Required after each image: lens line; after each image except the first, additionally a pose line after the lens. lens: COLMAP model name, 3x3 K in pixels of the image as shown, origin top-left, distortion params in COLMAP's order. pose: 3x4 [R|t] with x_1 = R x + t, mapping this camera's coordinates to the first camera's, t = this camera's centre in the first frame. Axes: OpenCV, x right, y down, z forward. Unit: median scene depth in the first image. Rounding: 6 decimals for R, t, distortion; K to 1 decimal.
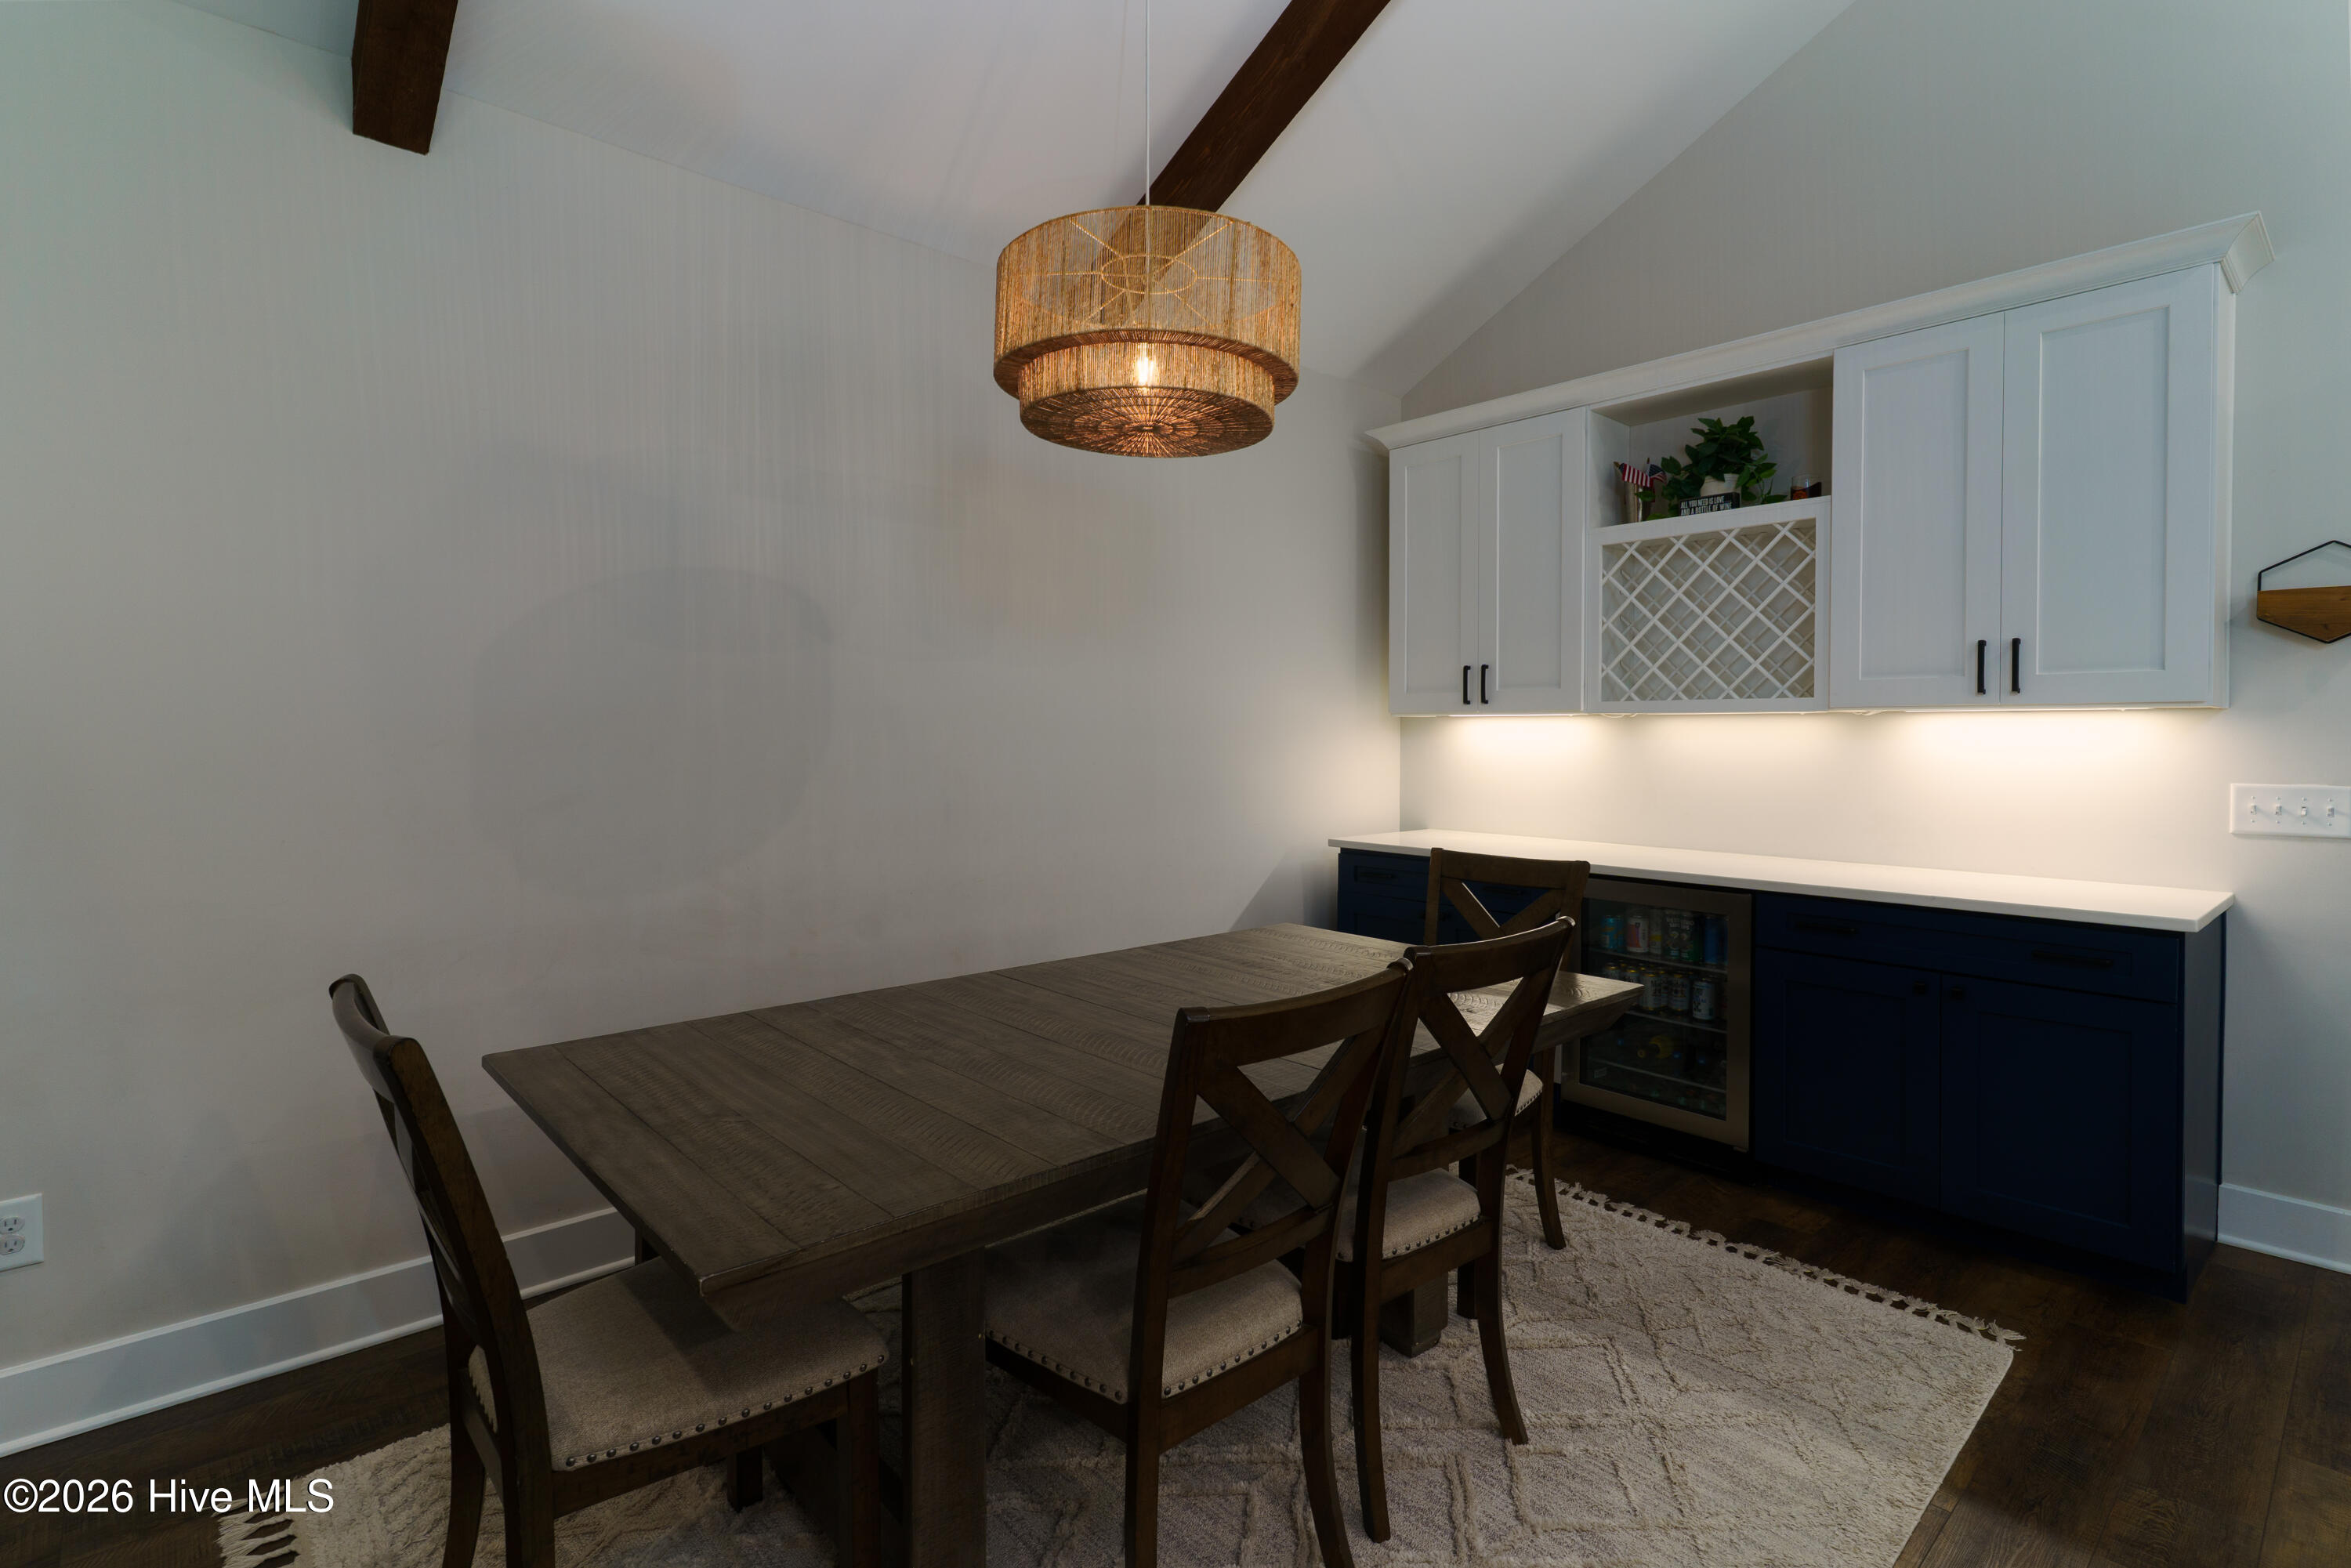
lens RADIAL K [[1135.1, 0, 1171.7], [0, 1135.1, 755.1], [0, 0, 1]] dist [0.000214, 0.000264]
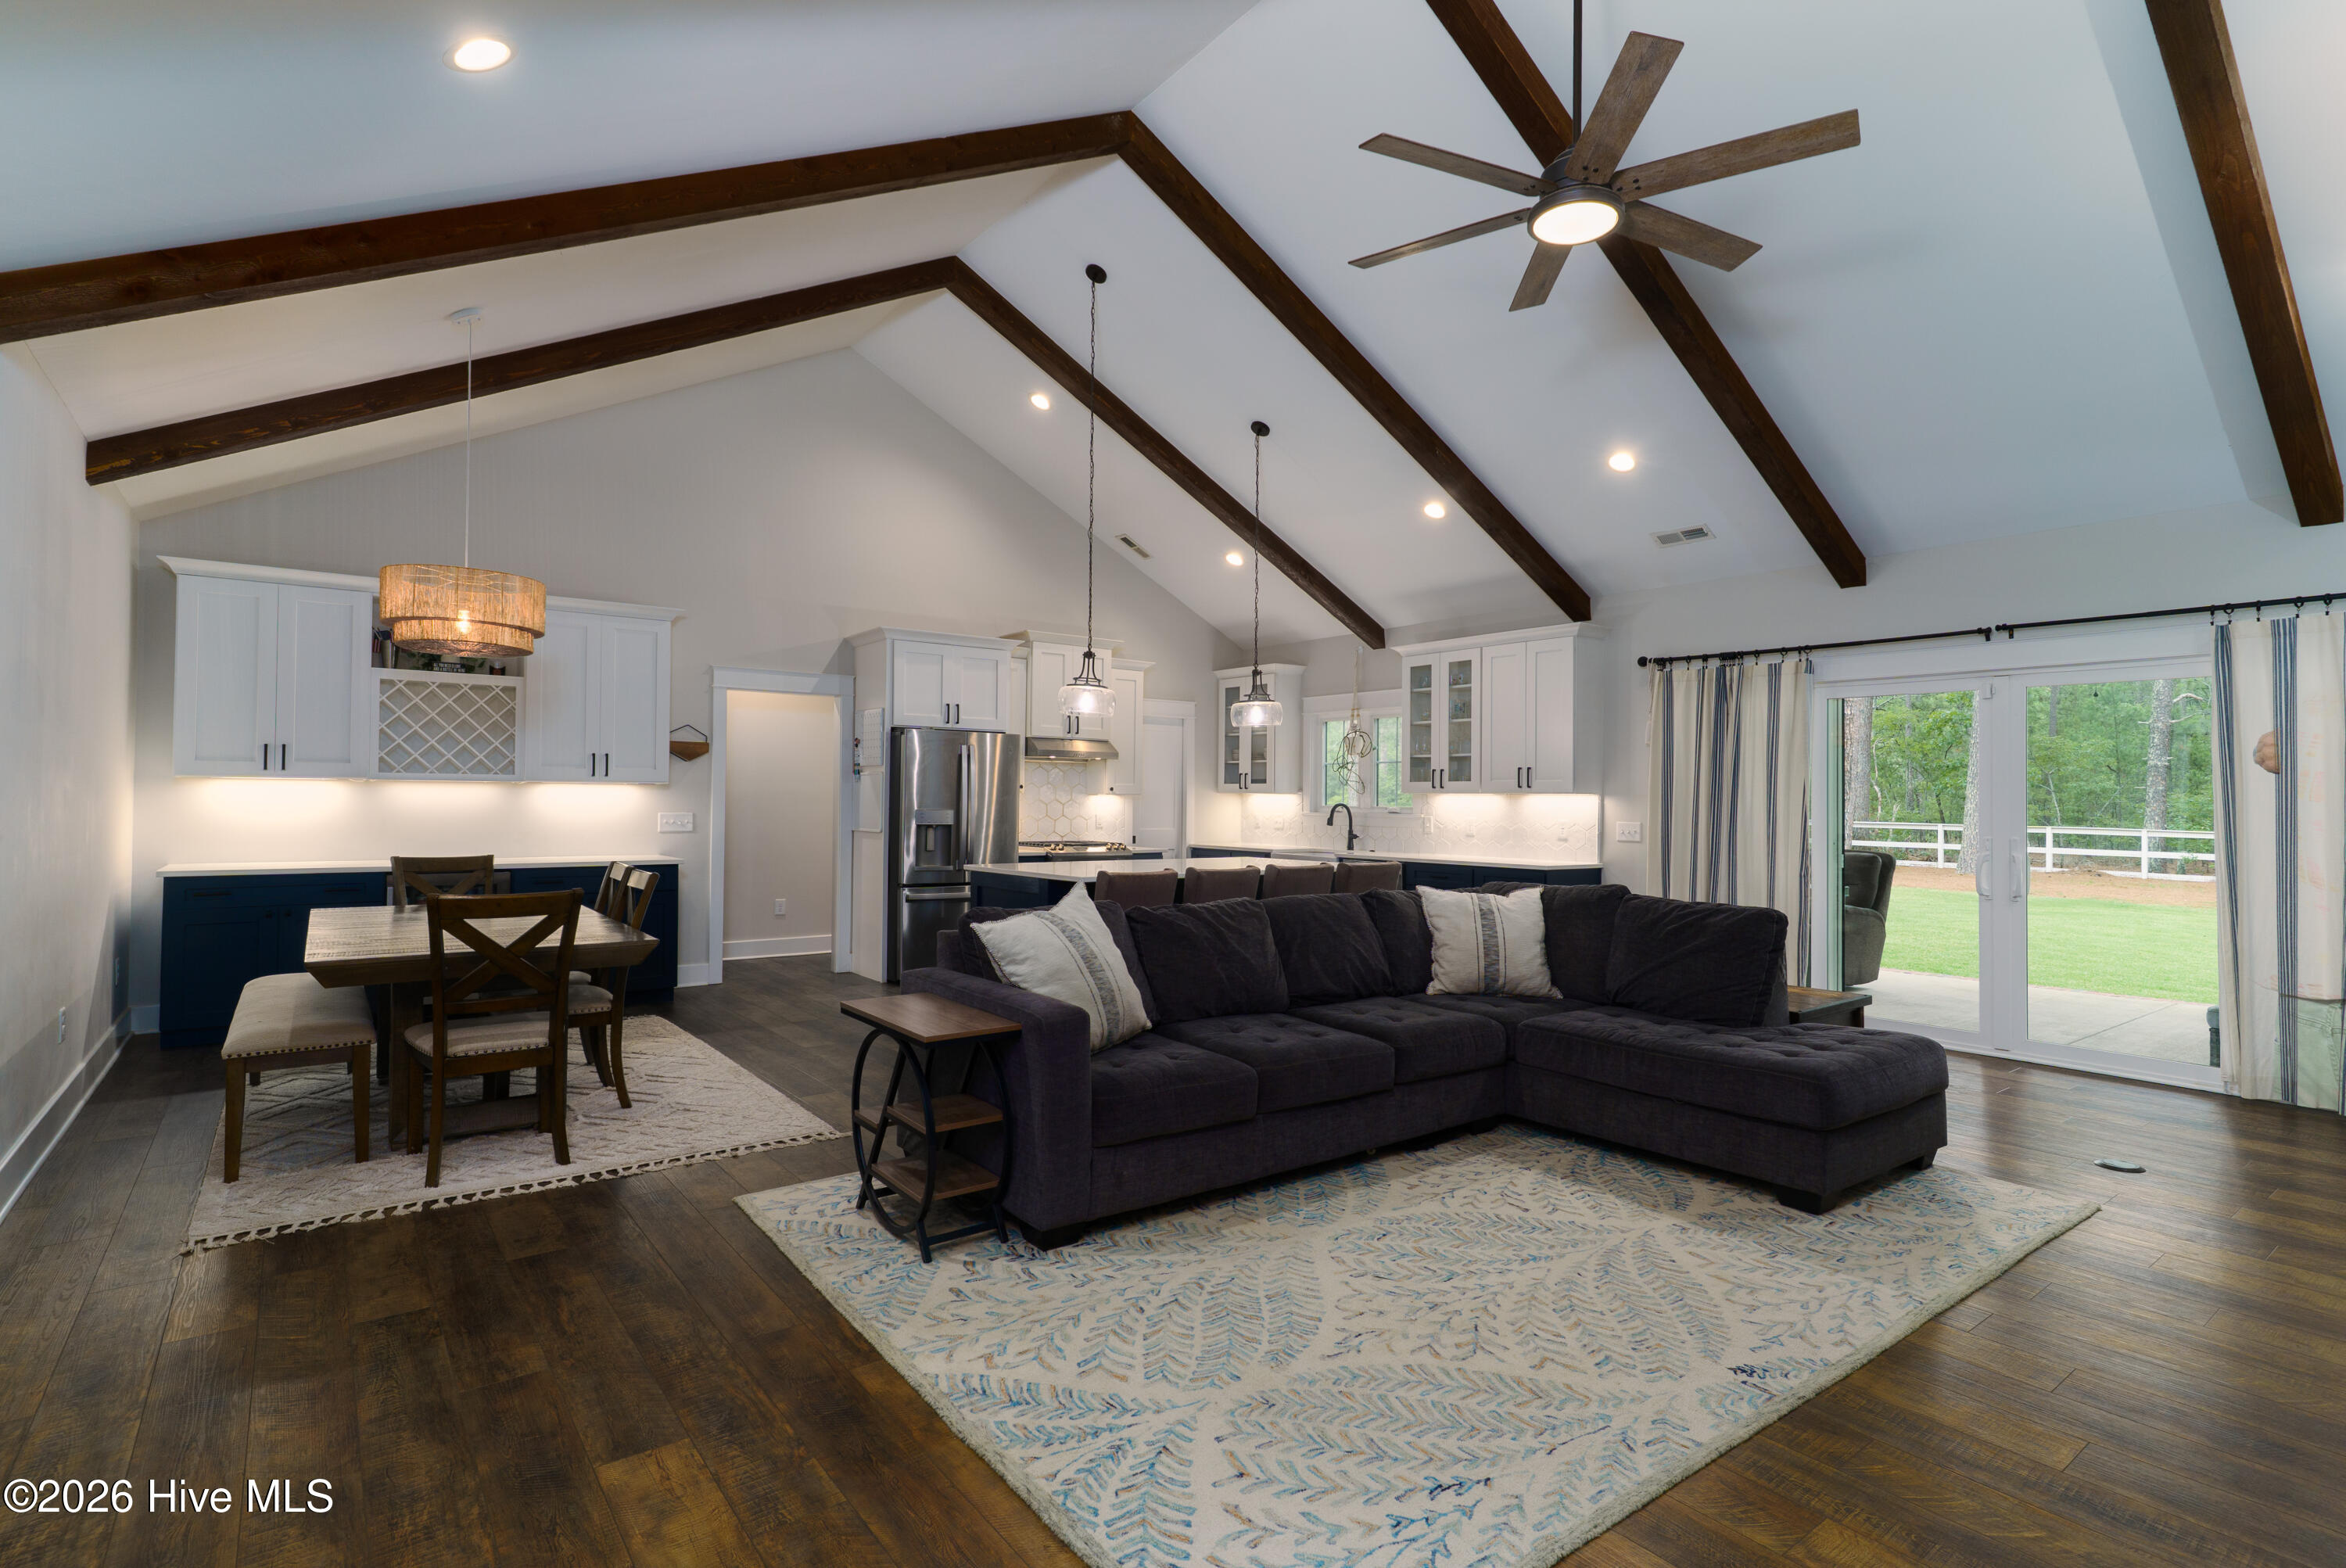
lens RADIAL K [[1131.4, 0, 1173.0], [0, 1131.4, 784.0], [0, 0, 1]] dist [0.001661, 0.000354]
pose [[0.081957, 0.013069, 0.996550, -1.262735], [0.011515, 0.999835, -0.014060, 0.007801], [-0.996569, 0.012628, 0.081793, -0.316738]]
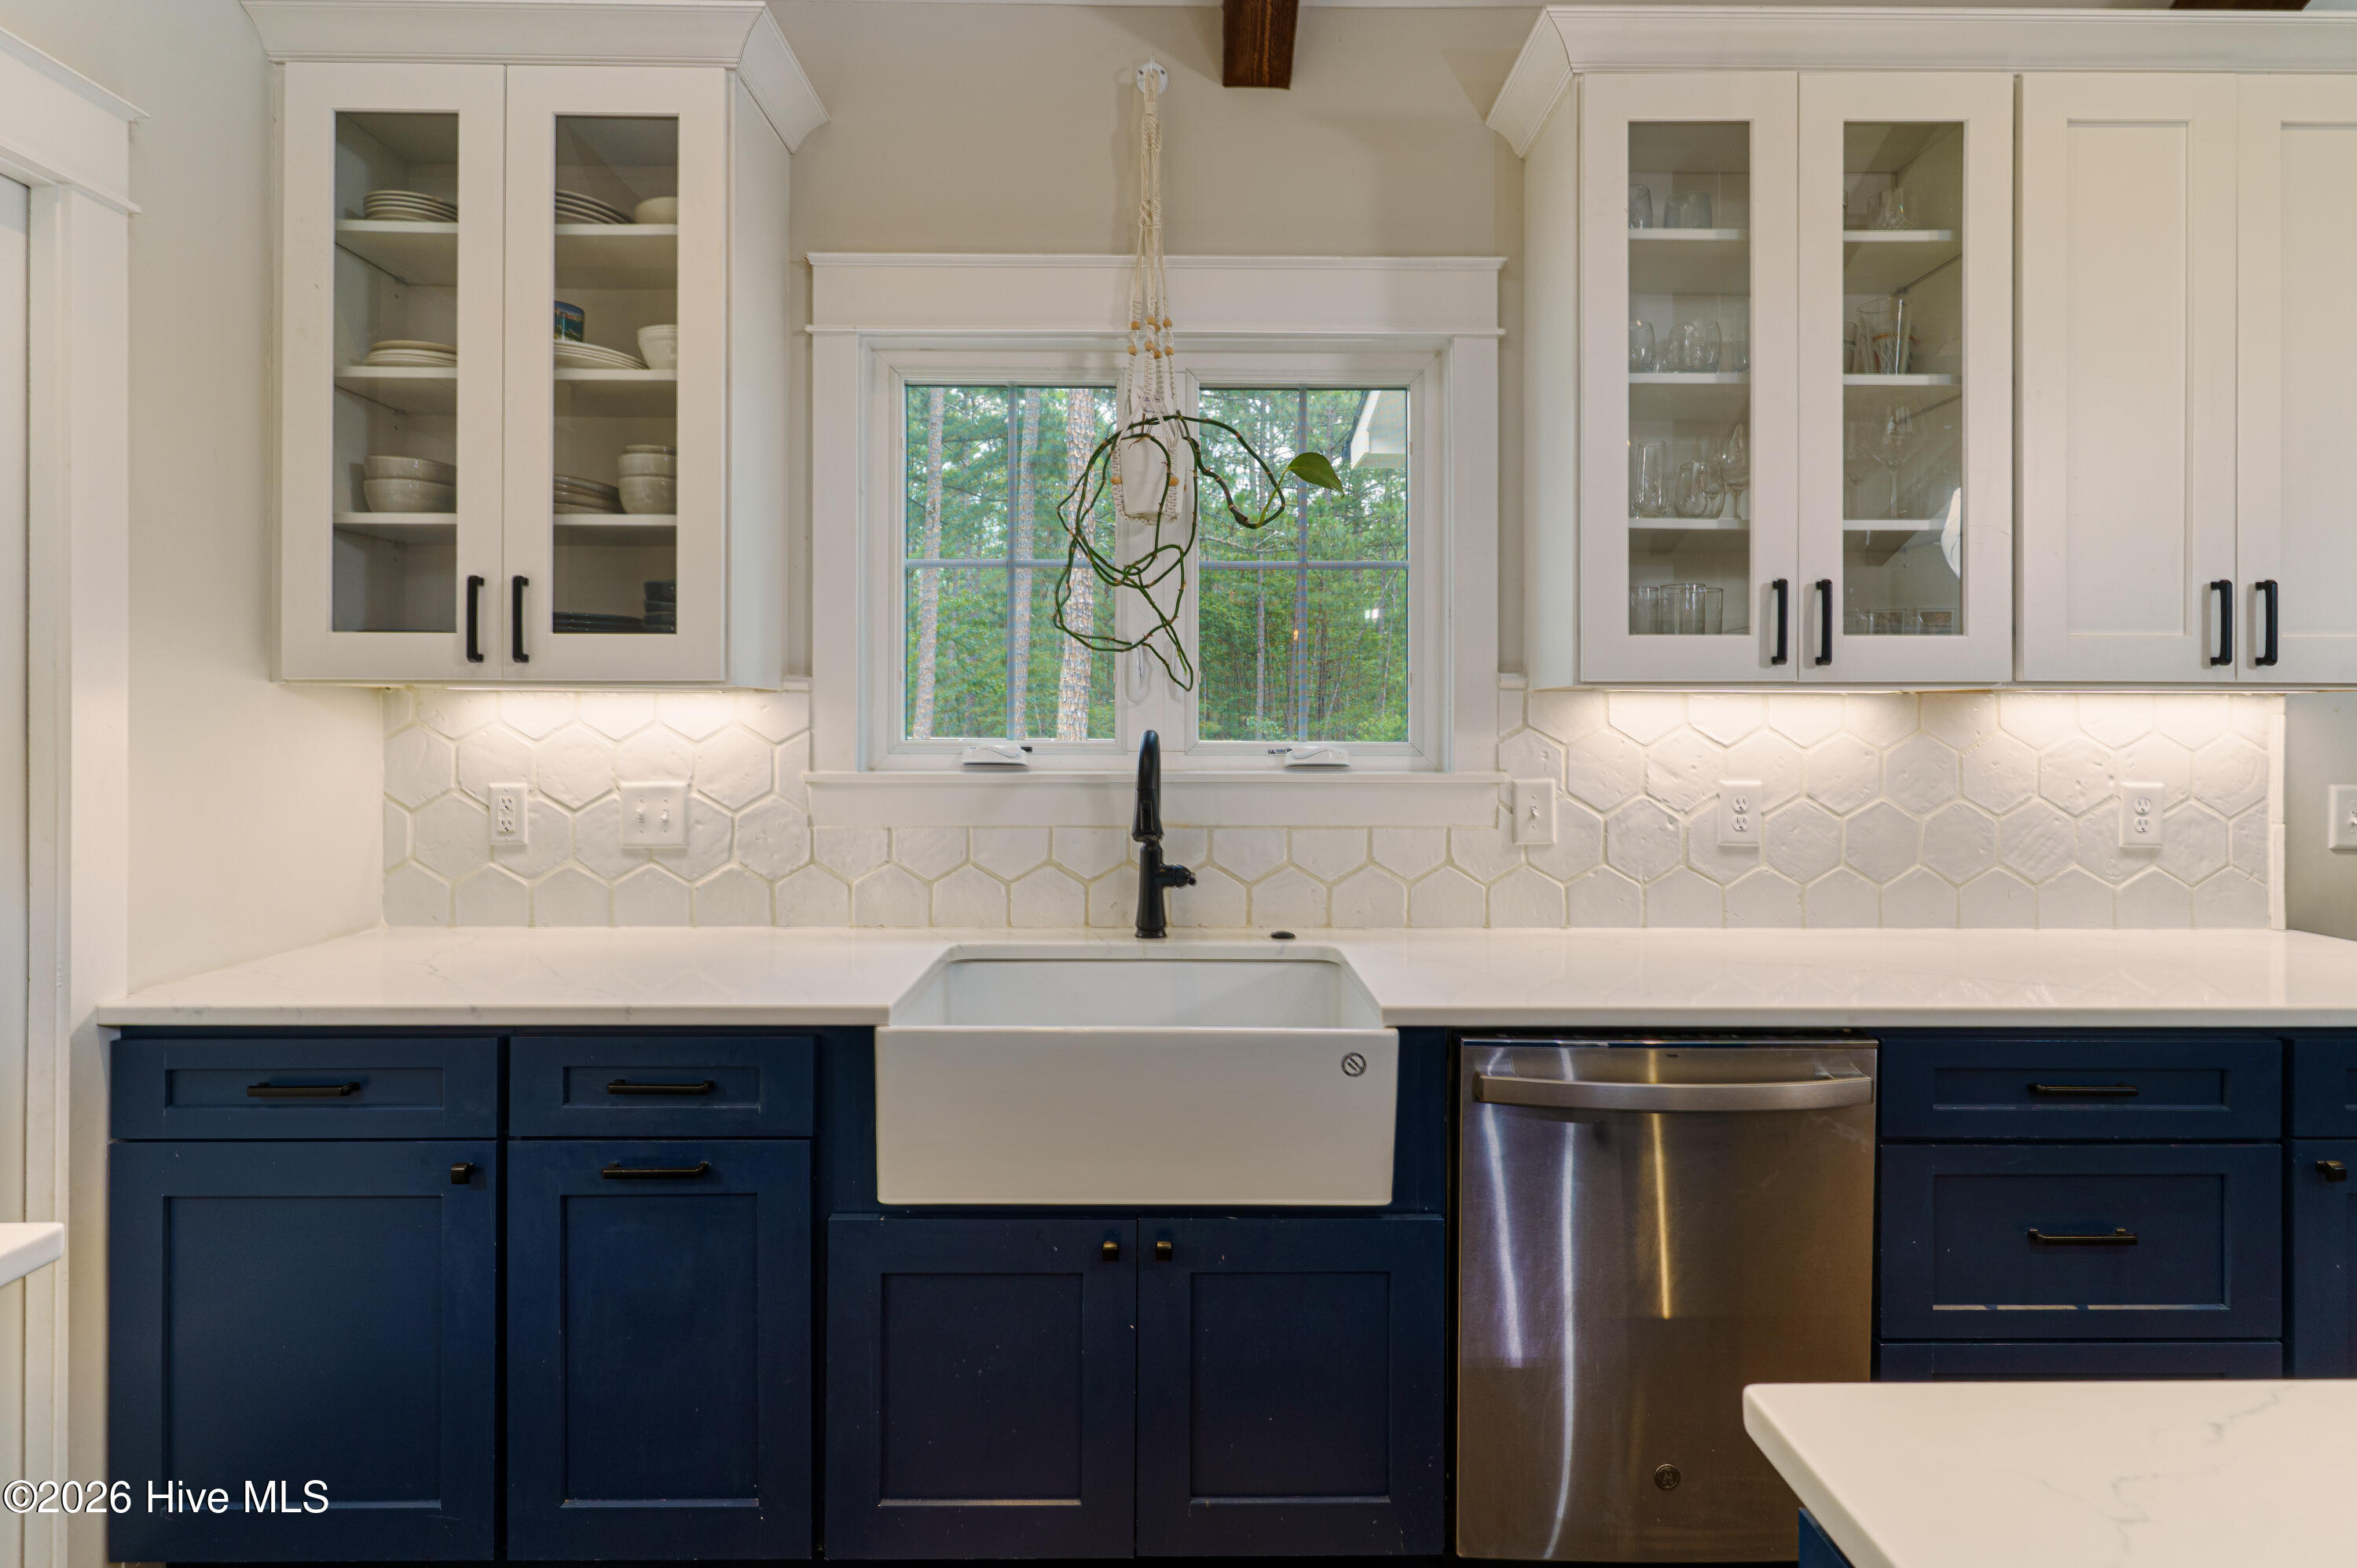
lens RADIAL K [[1175.5, 0, 1180.1], [0, 1175.5, 704.8], [0, 0, 1]] dist [0.001197, 0.000462]
pose [[-0.749651, 0.002827, 0.661827, 0.961355], [0.010263, 0.999920, 0.007354, 0.001843], [-0.661753, 0.012305, -0.749621, -0.059811]]
